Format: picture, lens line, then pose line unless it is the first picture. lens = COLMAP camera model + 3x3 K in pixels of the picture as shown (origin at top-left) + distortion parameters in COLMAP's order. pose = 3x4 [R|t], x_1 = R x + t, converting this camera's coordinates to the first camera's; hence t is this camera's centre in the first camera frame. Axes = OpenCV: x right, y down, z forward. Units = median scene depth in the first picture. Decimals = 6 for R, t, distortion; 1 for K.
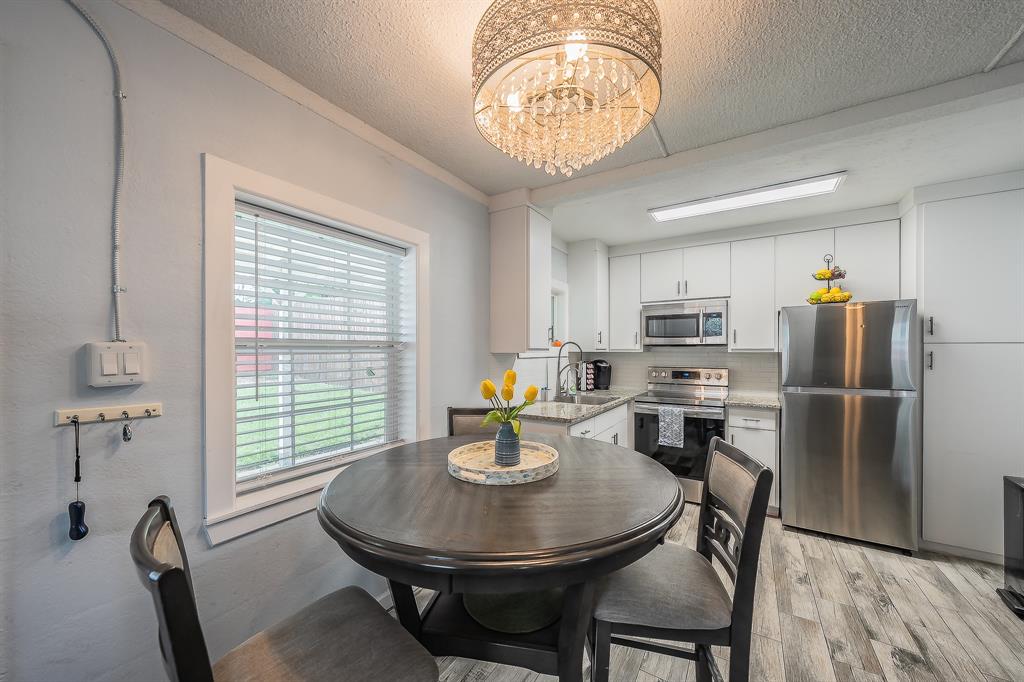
lens RADIAL K [[373.5, 0, 498.8], [0, 373.5, 351.0], [0, 0, 1]] dist [-0.005703, 0.001721]
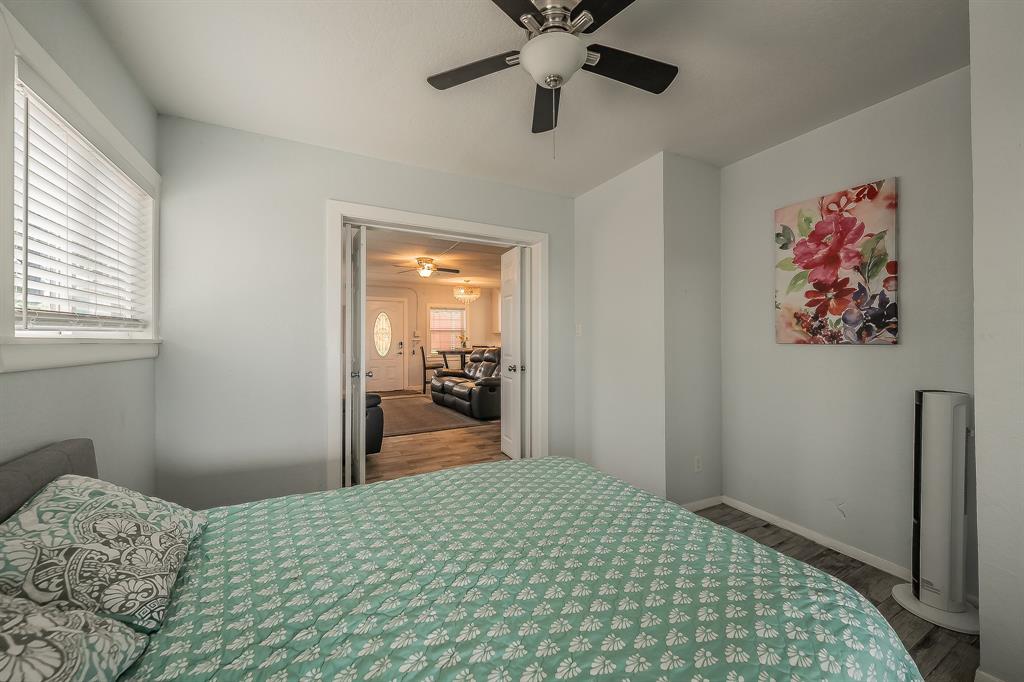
lens RADIAL K [[386.1, 0, 517.6], [0, 386.1, 339.9], [0, 0, 1]] dist [0.000781, 0.000018]
pose [[0.892339, -0.002104, -0.451361, 1.534828], [0.001594, 0.999998, -0.001509, 0.063617], [0.451363, 0.000627, 0.892340, -1.797979]]
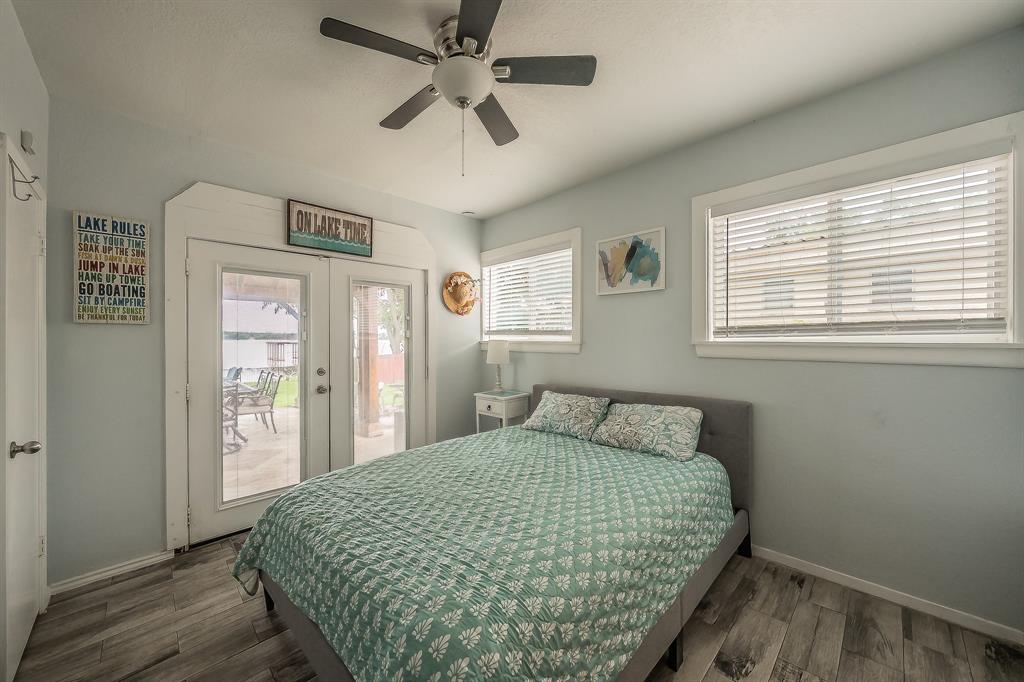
lens RADIAL K [[373.5, 0, 508.3], [0, 373.5, 342.2], [0, 0, 1]] dist [-0.005703, 0.001721]
pose [[-0.980437, -0.011005, 0.196523, 1.192208], [-0.011079, 0.999938, 0.000723, 0.065103], [-0.196519, -0.001469, -0.980499, -0.873372]]
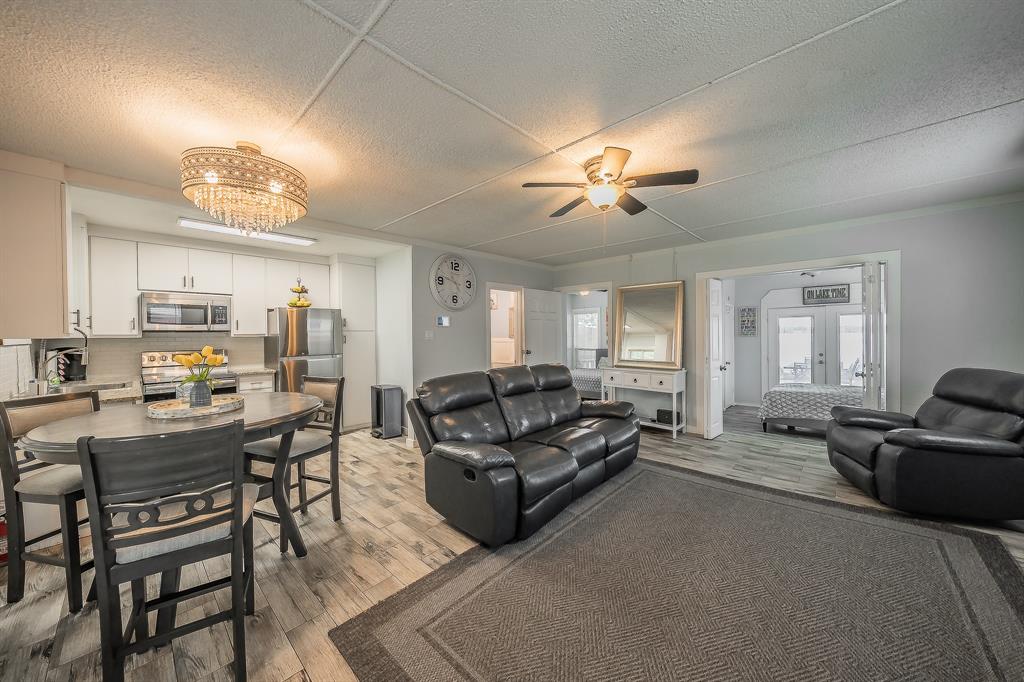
lens RADIAL K [[355.3, 0, 508.2], [0, 355.3, 332.9], [0, 0, 1]] dist [0.002737, -0.000395]
pose [[0.147540, -0.013051, 0.988970, -0.529652], [0.005283, 0.999909, 0.012408, -0.020707], [-0.989042, 0.003394, 0.147596, -0.171221]]
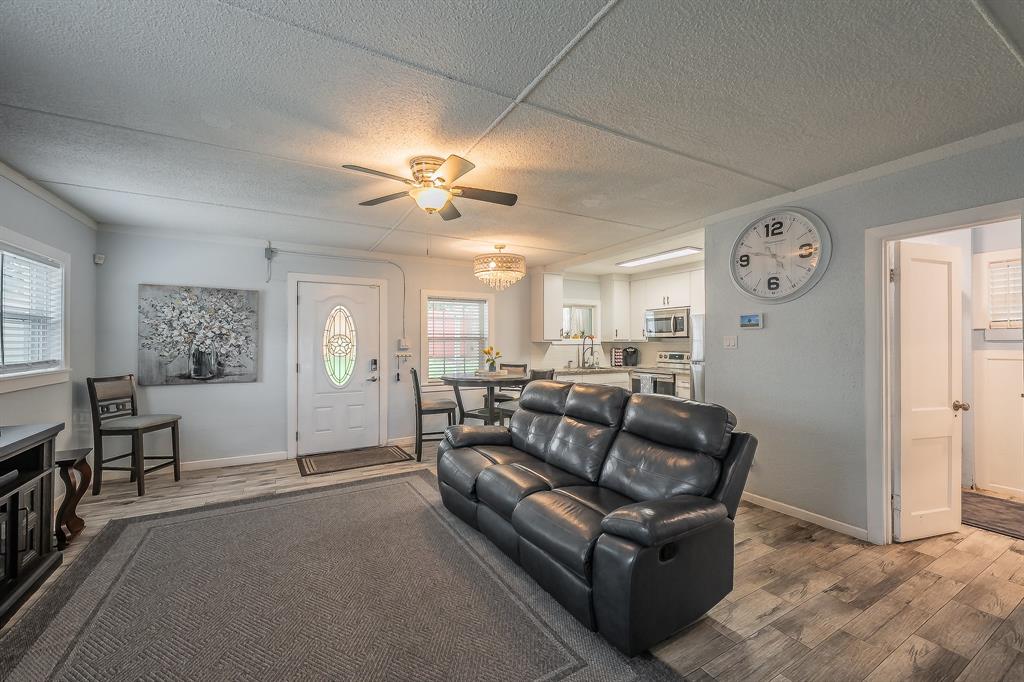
lens RADIAL K [[410.8, 0, 520.9], [0, 410.8, 336.2], [0, 0, 1]] dist [0.010363, 0.000190]
pose [[0.907955, -0.006298, -0.419021, 0.758986], [0.000419, 0.999900, -0.014120, 0.005262], [0.419068, 0.012645, 0.907867, -0.953882]]
